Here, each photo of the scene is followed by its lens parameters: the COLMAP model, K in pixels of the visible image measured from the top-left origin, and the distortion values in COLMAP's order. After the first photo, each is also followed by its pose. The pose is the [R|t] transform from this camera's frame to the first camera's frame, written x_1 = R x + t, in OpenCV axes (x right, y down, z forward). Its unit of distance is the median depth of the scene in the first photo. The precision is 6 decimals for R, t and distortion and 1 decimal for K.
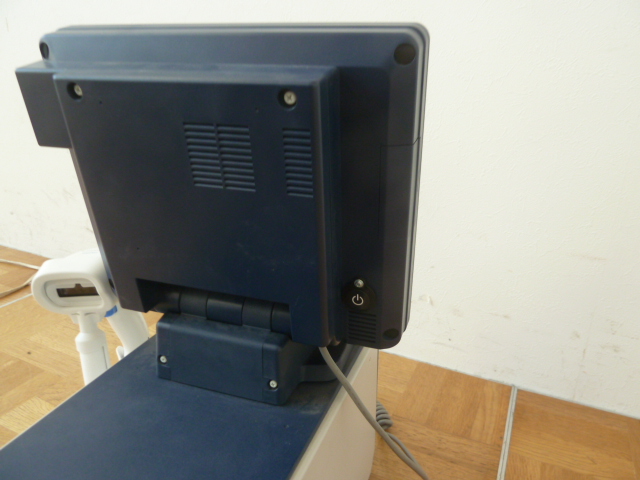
lens RADIAL K [[471.4, 0, 320.3], [0, 471.4, 240.3], [0, 0, 1]] dist [-0.014931, -0.004311]
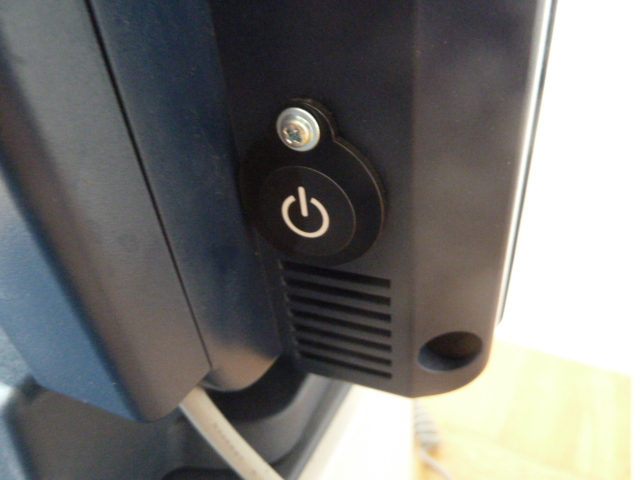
lens RADIAL K [[474.7, 0, 320.5], [0, 474.7, 239.1], [0, 0, 1]] dist [-0.039117, 0.011865]
pose [[0.995210, -0.001029, -0.097751, 0.102990], [0.012693, 0.992841, 0.118770, 0.106057], [0.096929, -0.119442, 0.988098, 0.738672]]
